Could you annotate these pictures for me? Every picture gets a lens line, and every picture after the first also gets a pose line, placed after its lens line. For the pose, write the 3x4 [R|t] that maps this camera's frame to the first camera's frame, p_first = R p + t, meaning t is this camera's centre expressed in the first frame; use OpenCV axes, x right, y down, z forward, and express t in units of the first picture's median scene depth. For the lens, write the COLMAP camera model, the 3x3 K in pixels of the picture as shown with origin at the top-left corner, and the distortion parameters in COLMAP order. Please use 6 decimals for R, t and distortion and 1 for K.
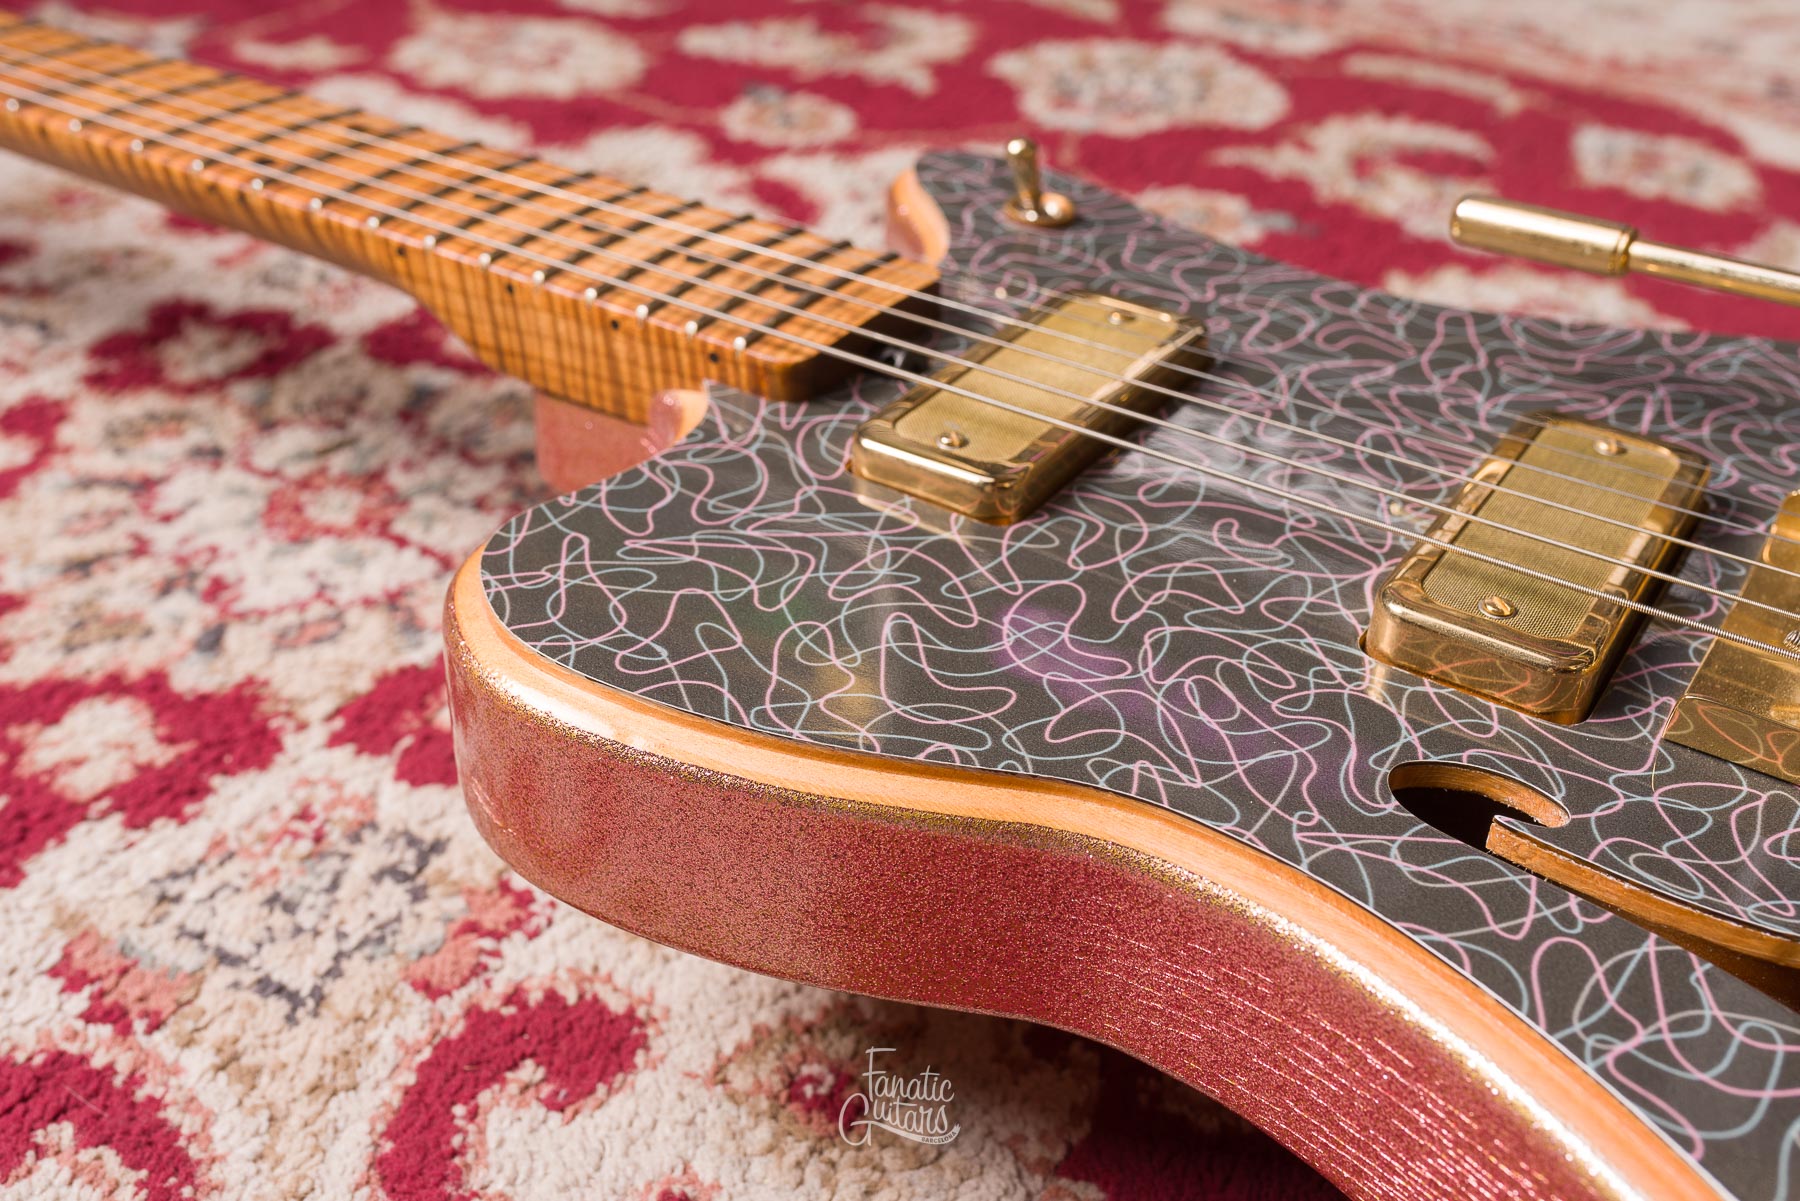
lens RADIAL K [[1906.6, 0, 898.5], [0, 1906.6, 597.0], [0, 0, 1]] dist [-0.000137, -0.002544]
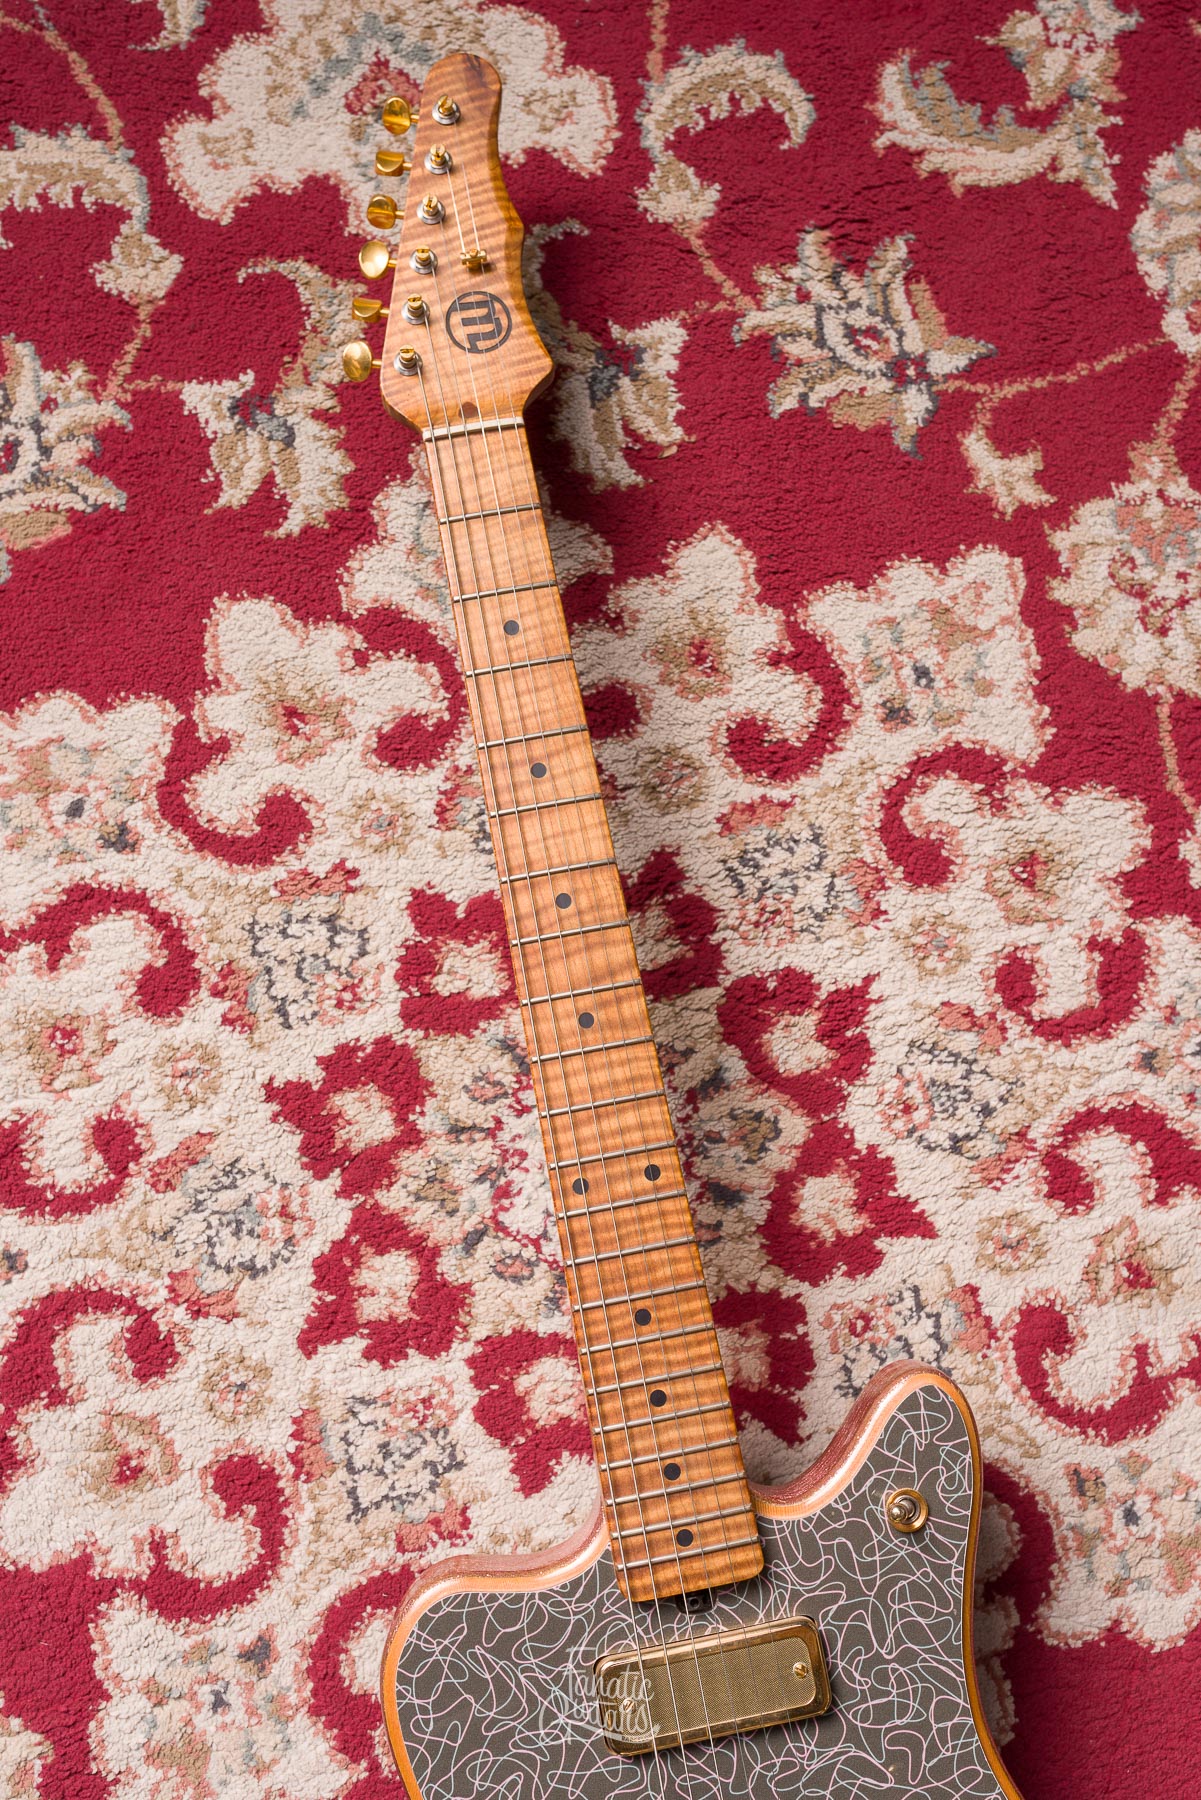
lens RADIAL K [[1783.4, 0, 580.1], [0, 1783.4, 871.7], [0, 0, 1]] dist [-0.002846, -0.002297]
pose [[0.683263, 0.716215, -0.142084, -0.388445], [-0.408628, 0.536331, 0.738493, -2.000513], [0.605124, -0.446525, 0.659121, 0.069714]]
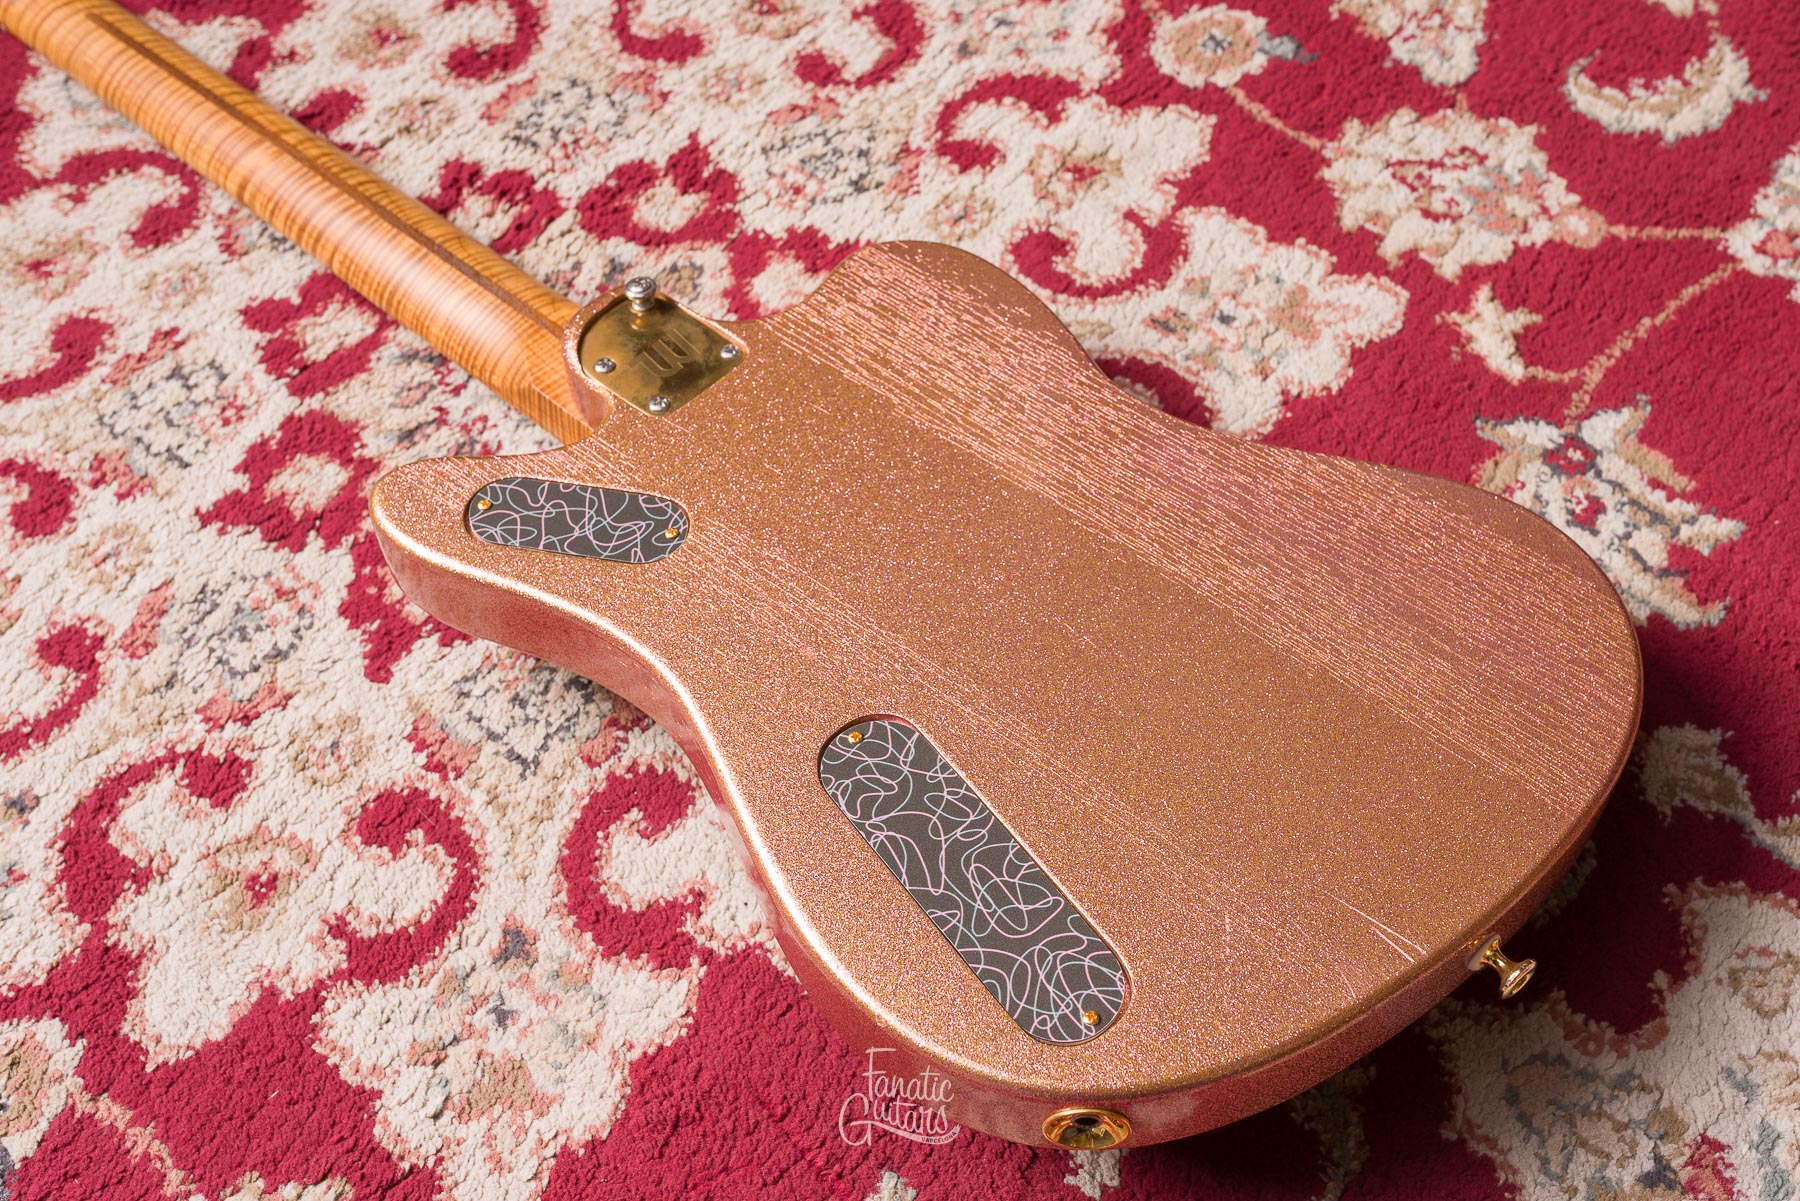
lens RADIAL K [[1892.9, 0, 978.7], [0, 1892.9, 624.3], [0, 0, 1]] dist [-0.005629, 0.010560]
pose [[0.985567, 0.075637, -0.151451, 0.450651], [-0.005562, 0.908620, 0.417586, -0.768882], [0.169197, -0.410716, 0.895927, -0.647141]]
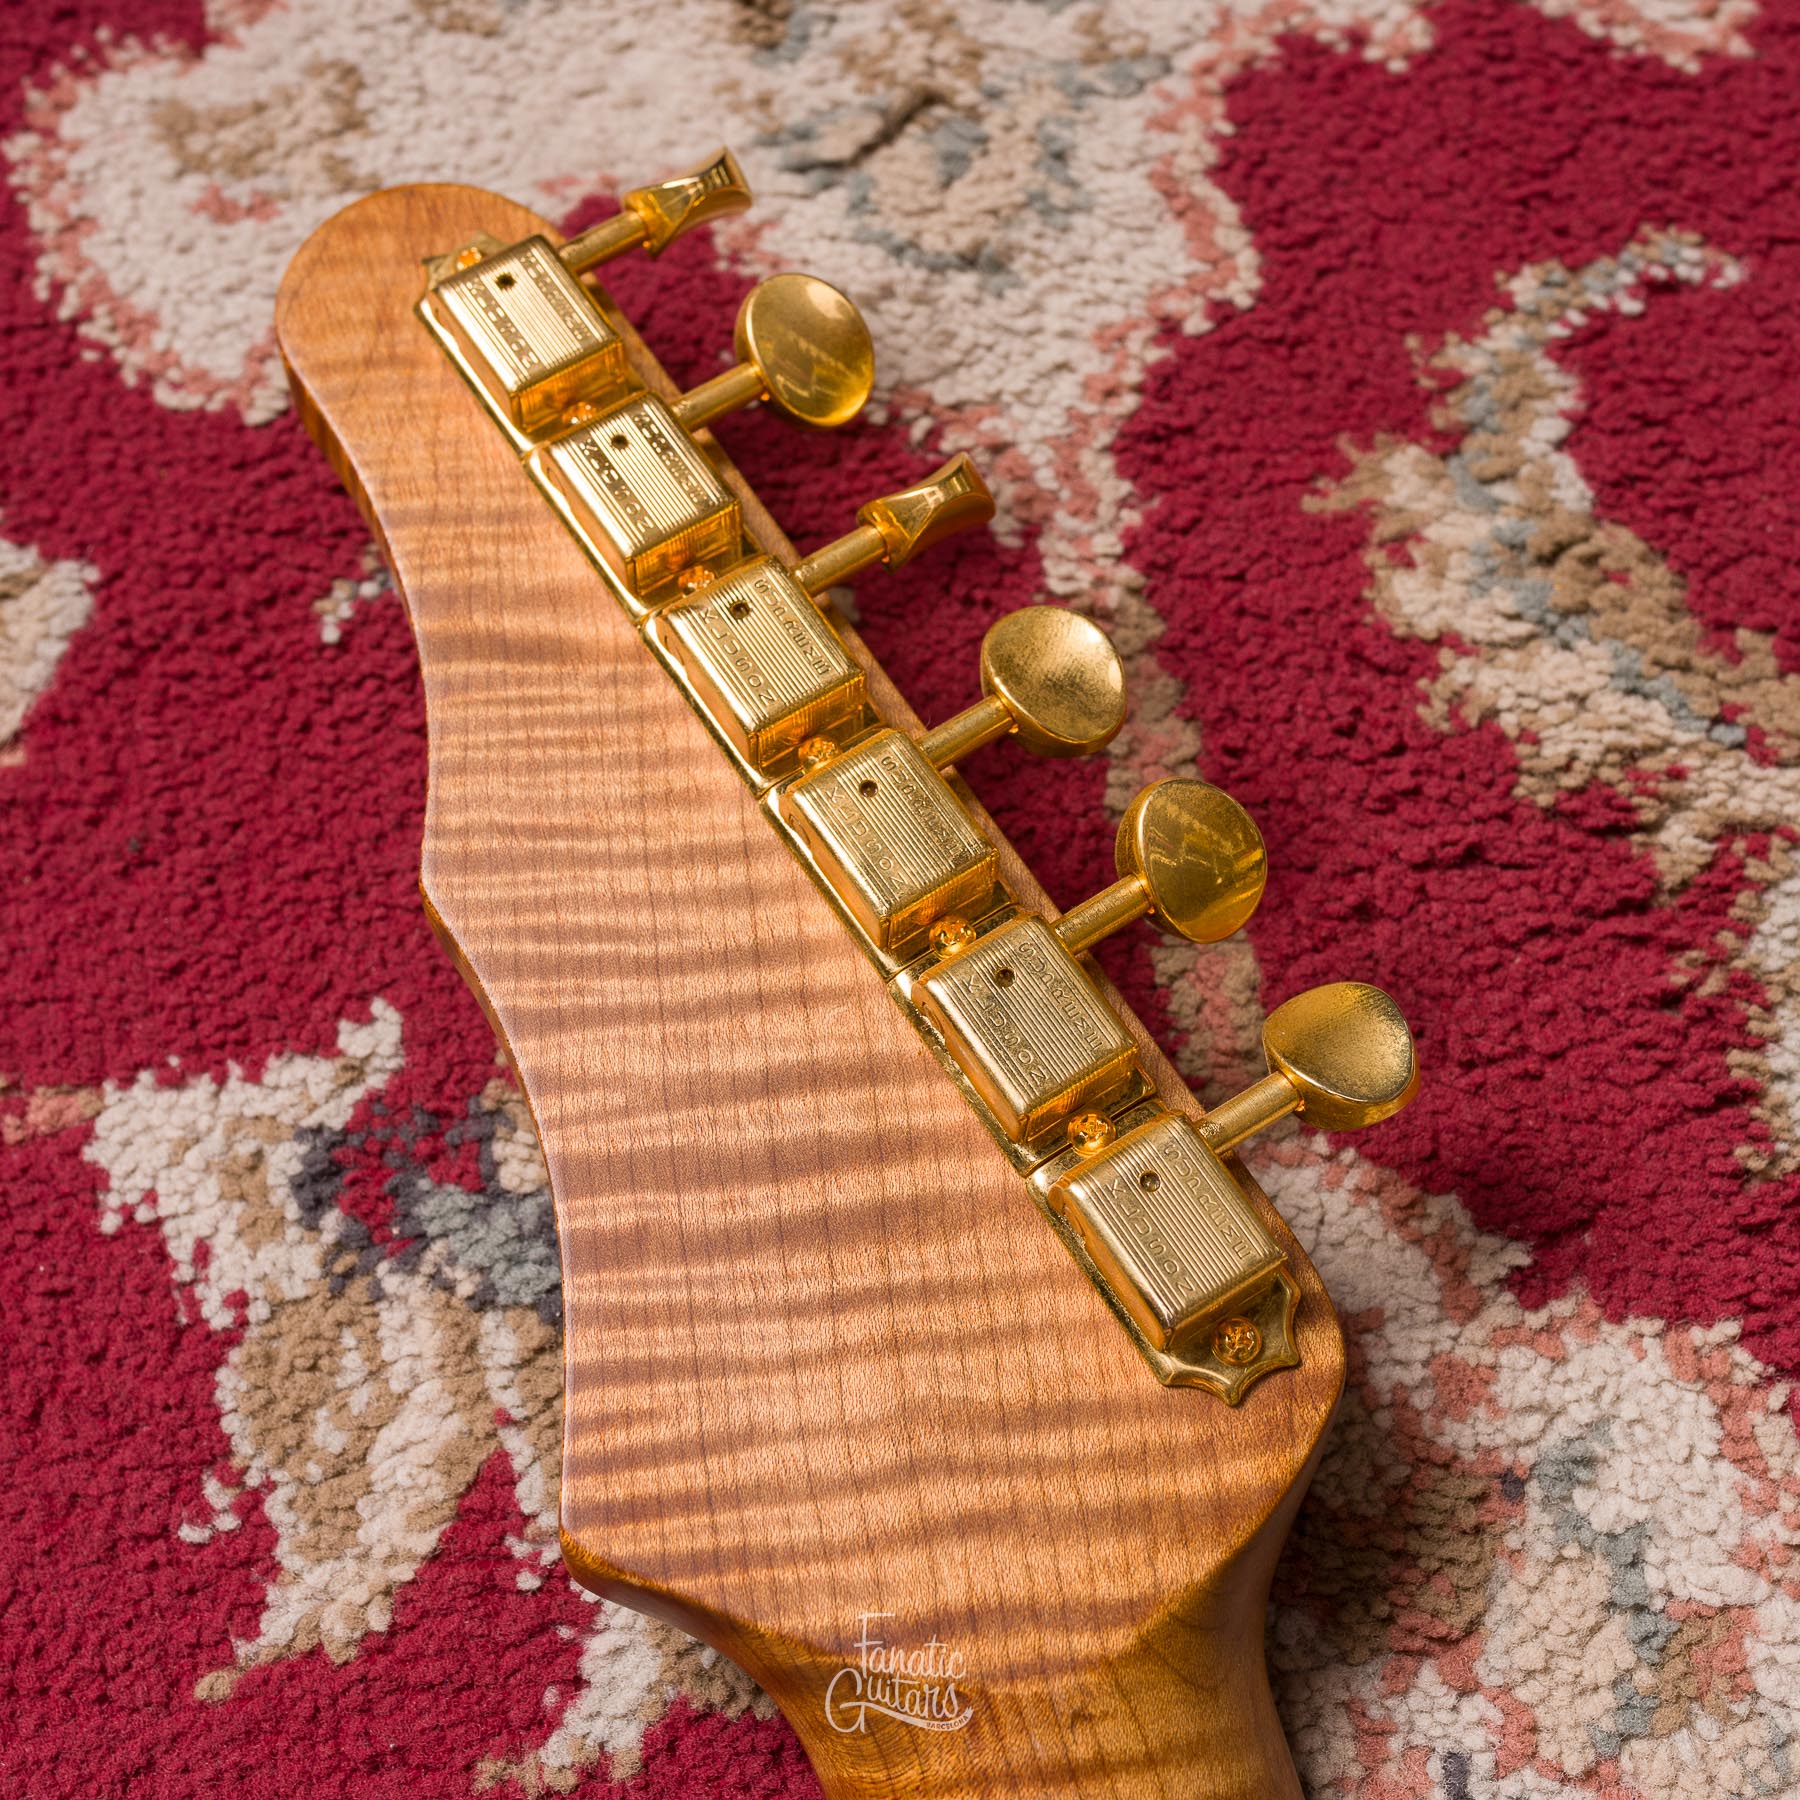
lens RADIAL K [[2781.4, 0, 940.4], [0, 2781.4, 899.5], [0, 0, 1]] dist [0.000330, -0.000799]
pose [[0.730099, 0.596623, -0.333162, -1.156764], [-0.286253, 0.709737, 0.643687, -0.989733], [0.620496, -0.374587, 0.688963, 1.262229]]
